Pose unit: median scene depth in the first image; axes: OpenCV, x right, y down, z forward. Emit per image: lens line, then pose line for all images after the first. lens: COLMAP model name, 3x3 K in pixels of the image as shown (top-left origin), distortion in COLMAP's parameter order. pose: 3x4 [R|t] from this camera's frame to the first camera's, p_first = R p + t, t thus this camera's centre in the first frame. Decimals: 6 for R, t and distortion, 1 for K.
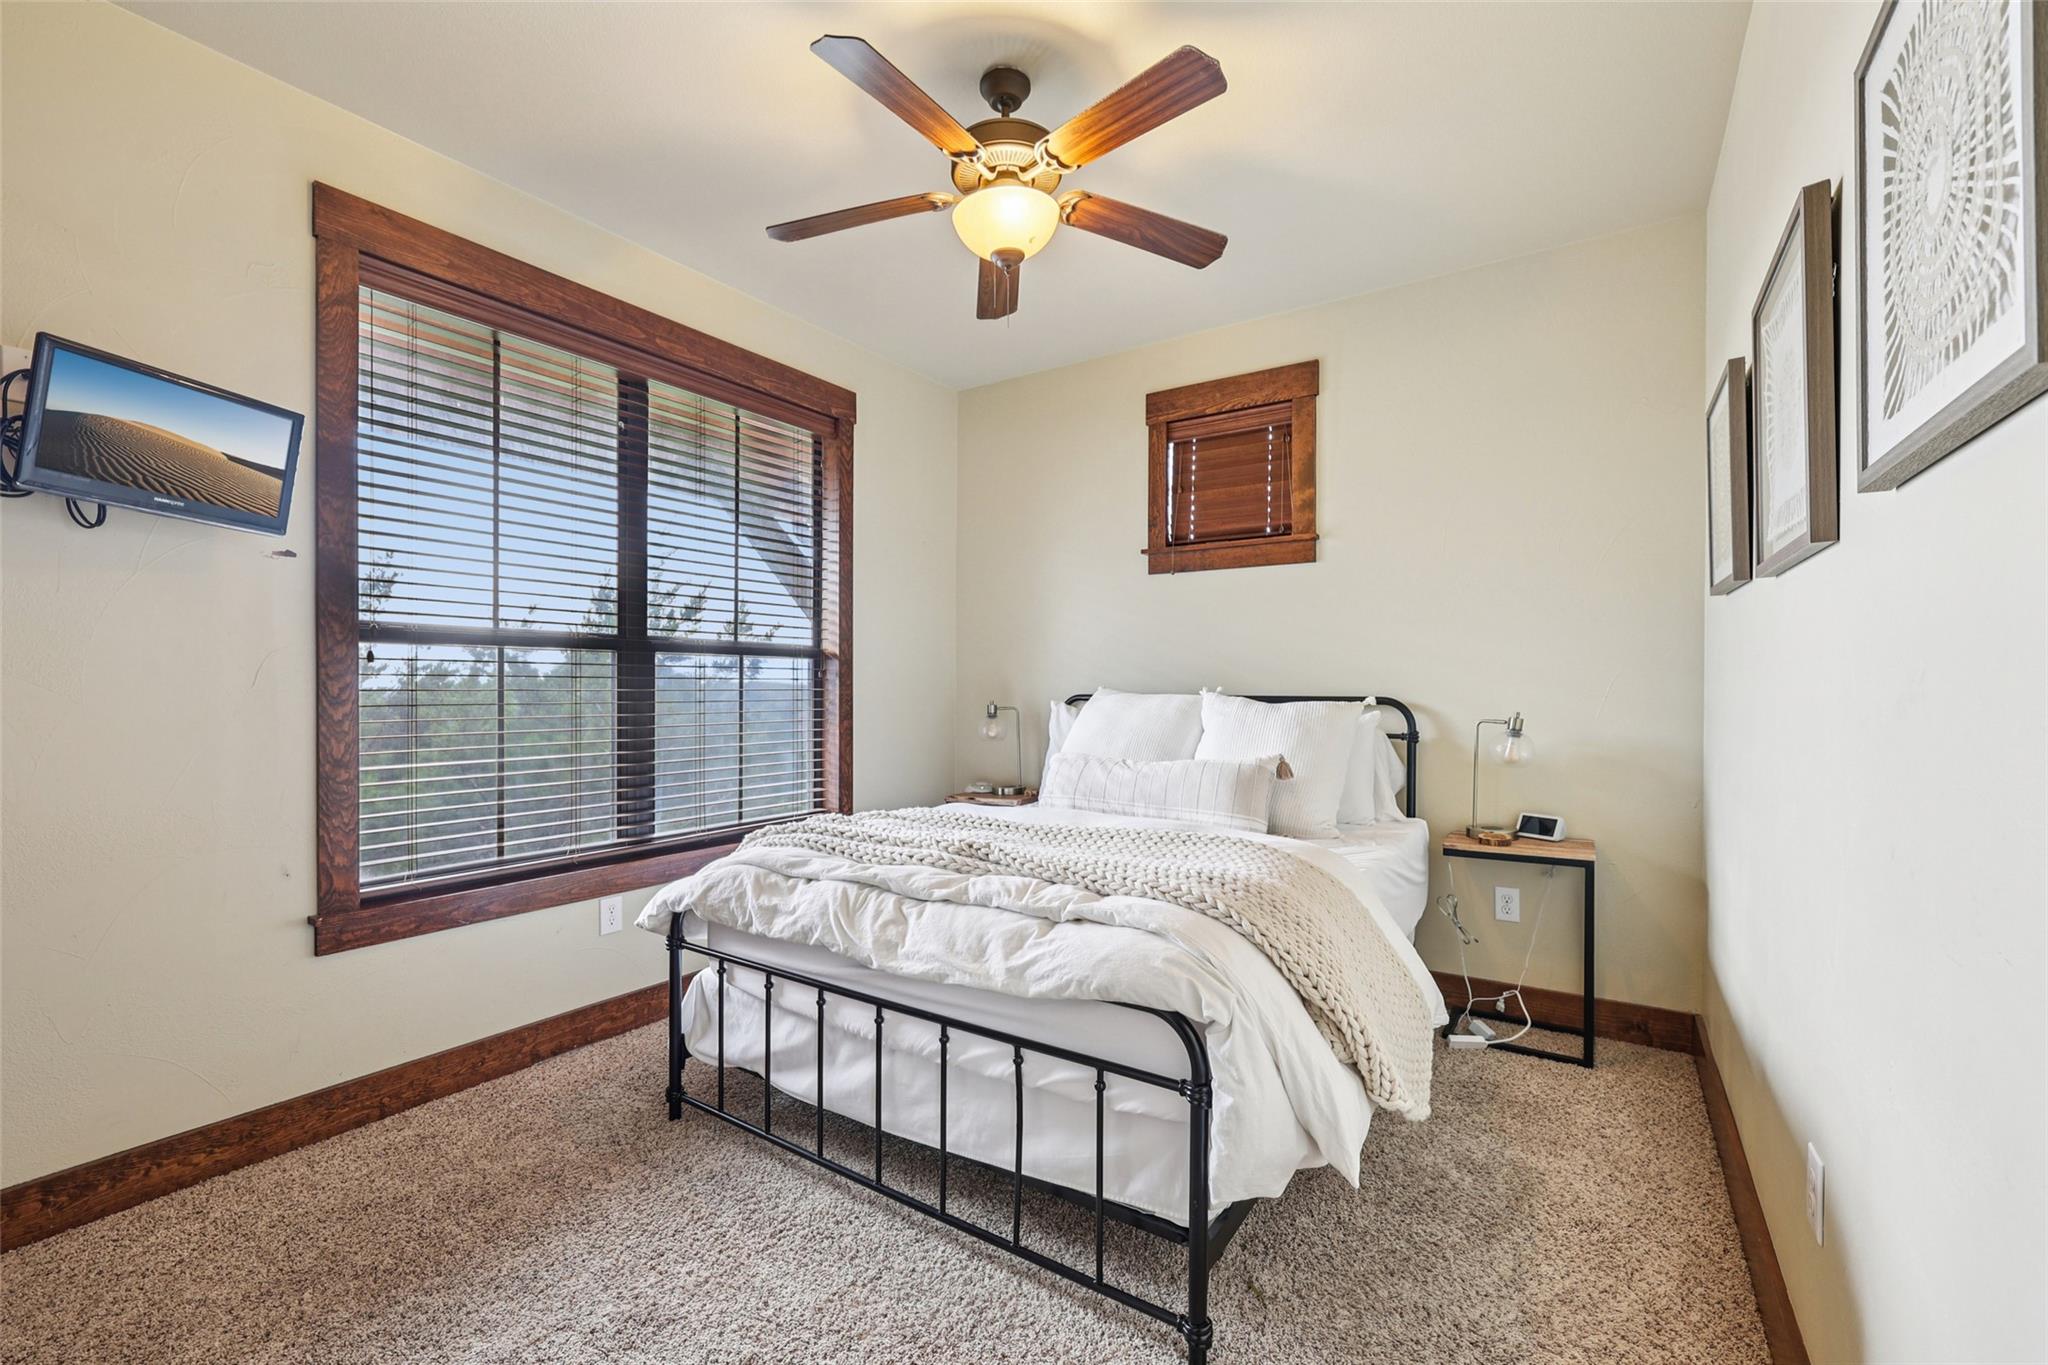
lens RADIAL K [[859.2, 0, 1024.8], [0, 859.2, 679.2], [0, 0, 1]] dist [0.001686, 0.000068]
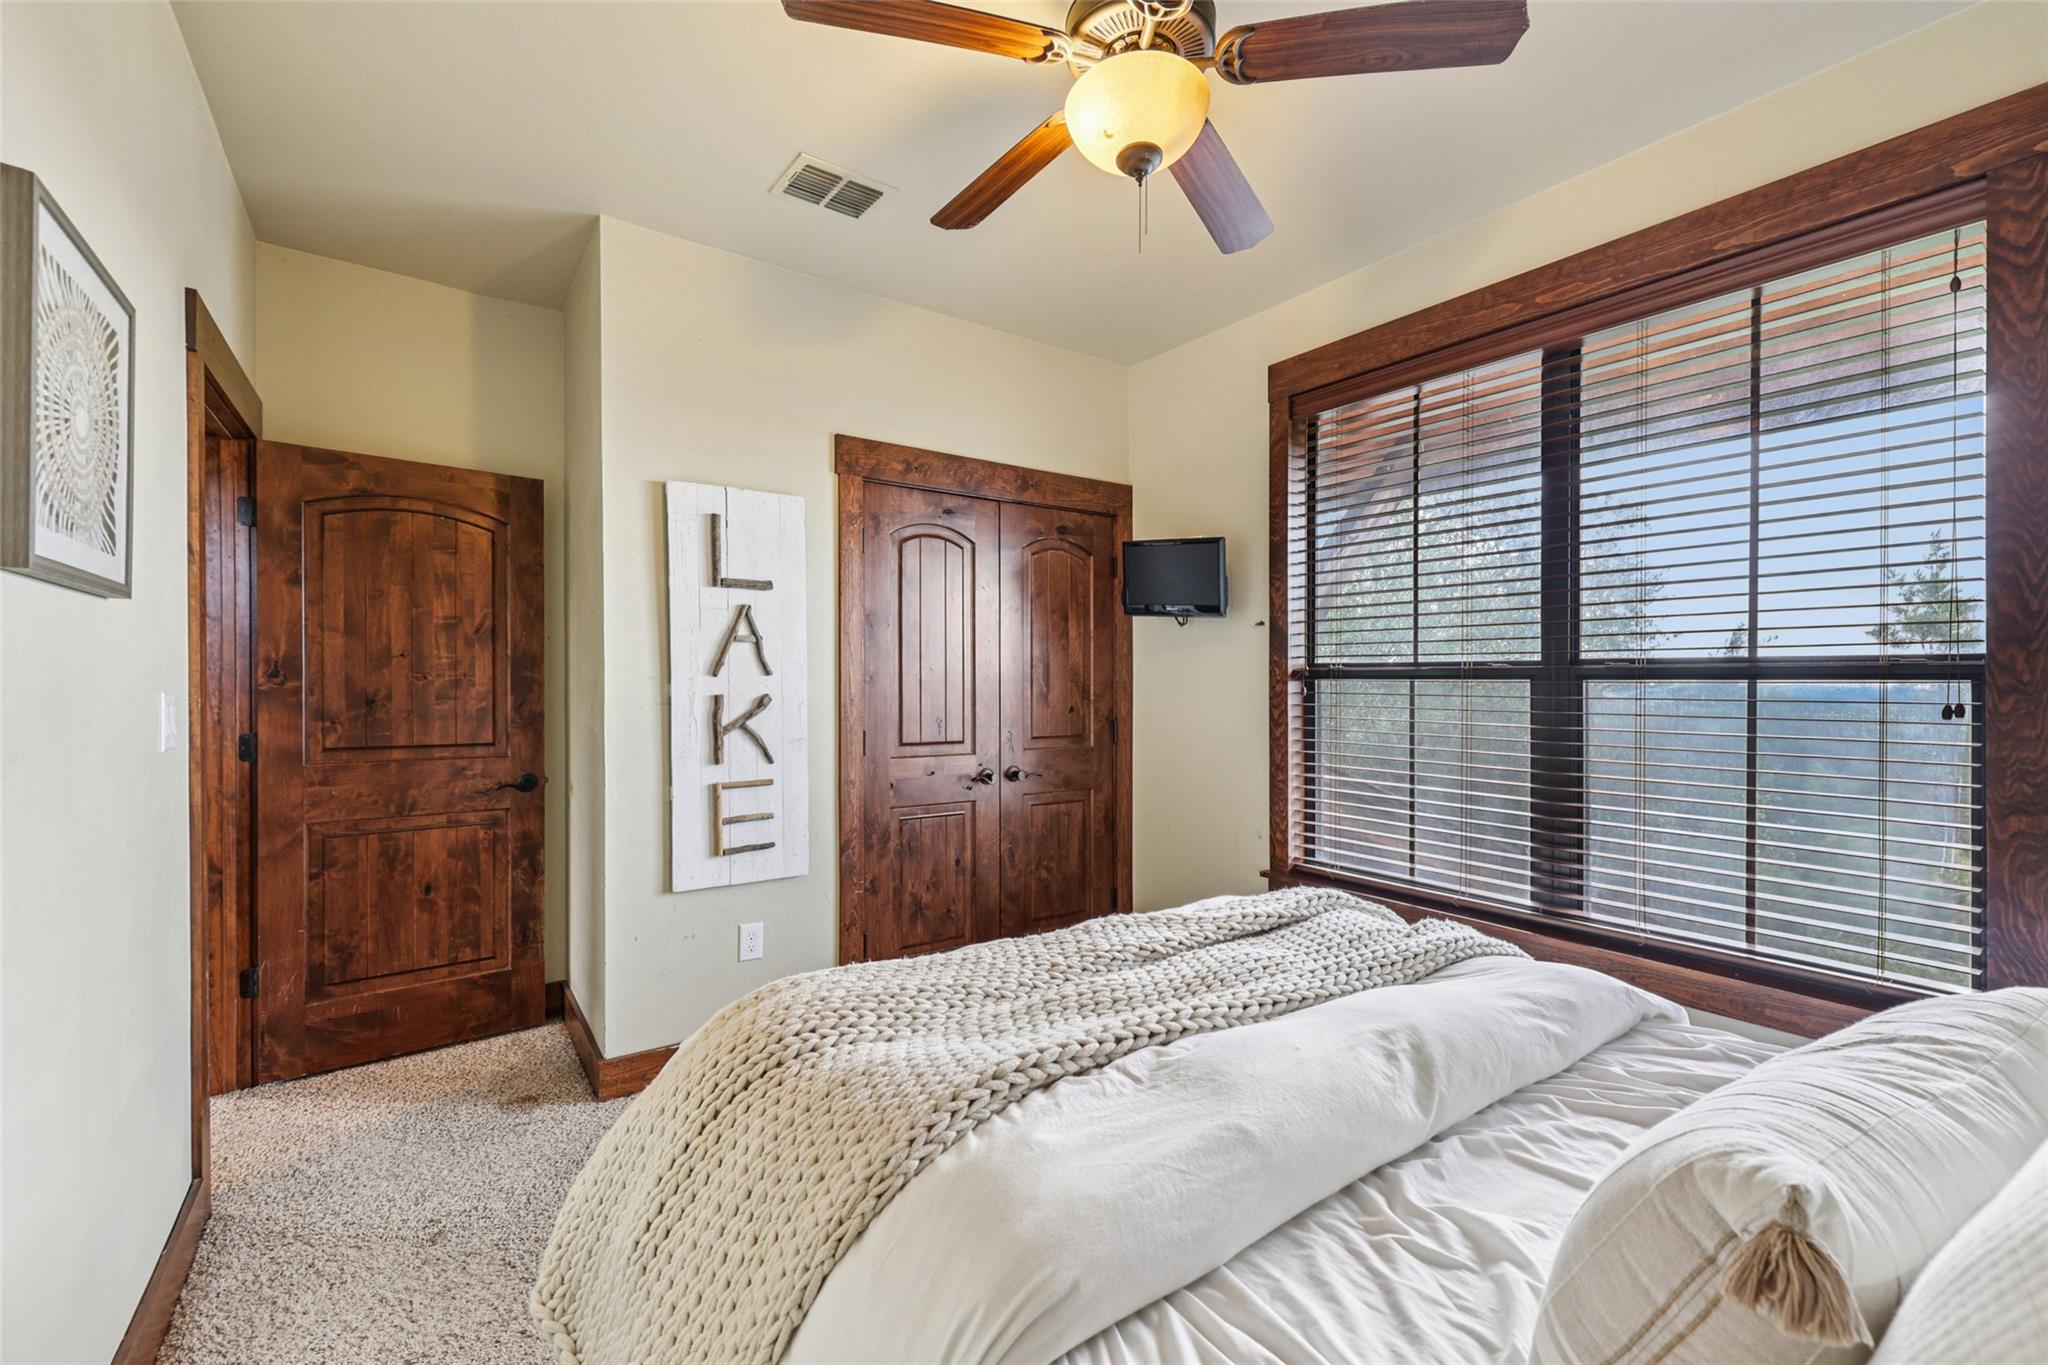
lens RADIAL K [[859.2, 0, 1024.8], [0, 859.2, 679.2], [0, 0, 1]] dist [0.001686, 0.000068]
pose [[-0.345009, -0.021443, -0.938355, 0.496466], [-0.014419, 0.999742, -0.017544, -0.011749], [0.938489, 0.007477, -0.345229, 0.819198]]
